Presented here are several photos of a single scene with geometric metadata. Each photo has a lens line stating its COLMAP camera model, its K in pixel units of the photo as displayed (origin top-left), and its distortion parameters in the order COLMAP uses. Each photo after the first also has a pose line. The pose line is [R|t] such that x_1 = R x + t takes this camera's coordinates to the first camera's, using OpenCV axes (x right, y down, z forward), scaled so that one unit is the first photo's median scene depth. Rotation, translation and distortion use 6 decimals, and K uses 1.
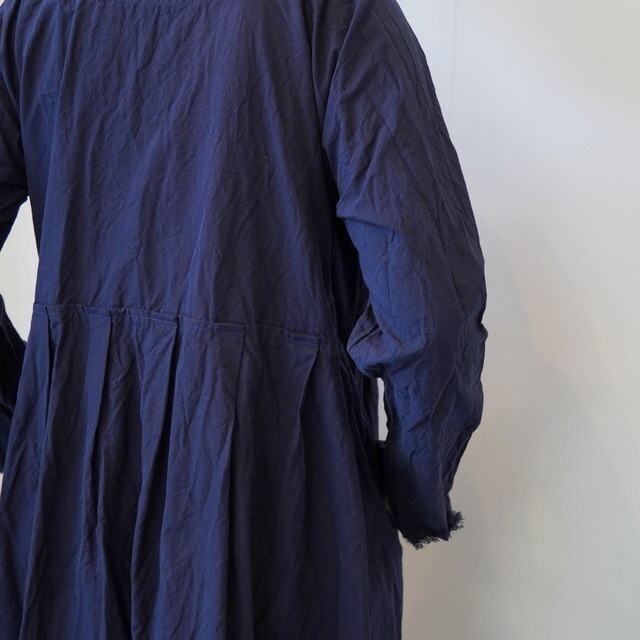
lens RADIAL K [[1067.0, 0, 320.3], [0, 1067.0, 329.6], [0, 0, 1]] dist [-0.038779, 0.187928]
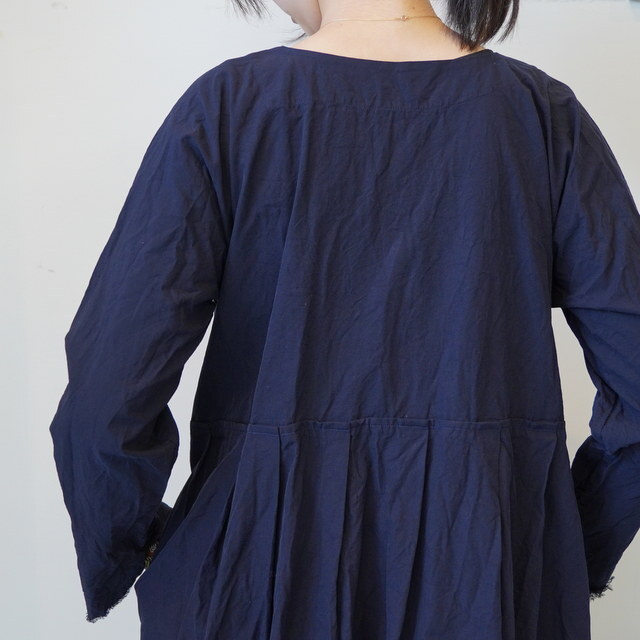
lens RADIAL K [[1067.0, 0, 320.3], [0, 1067.0, 329.6], [0, 0, 1]] dist [-0.038779, 0.187928]
pose [[0.915731, -0.096055, 0.390141, -0.609448], [0.111227, 0.993659, -0.016424, -0.091836], [-0.386090, 0.058434, 0.920609, 0.122739]]
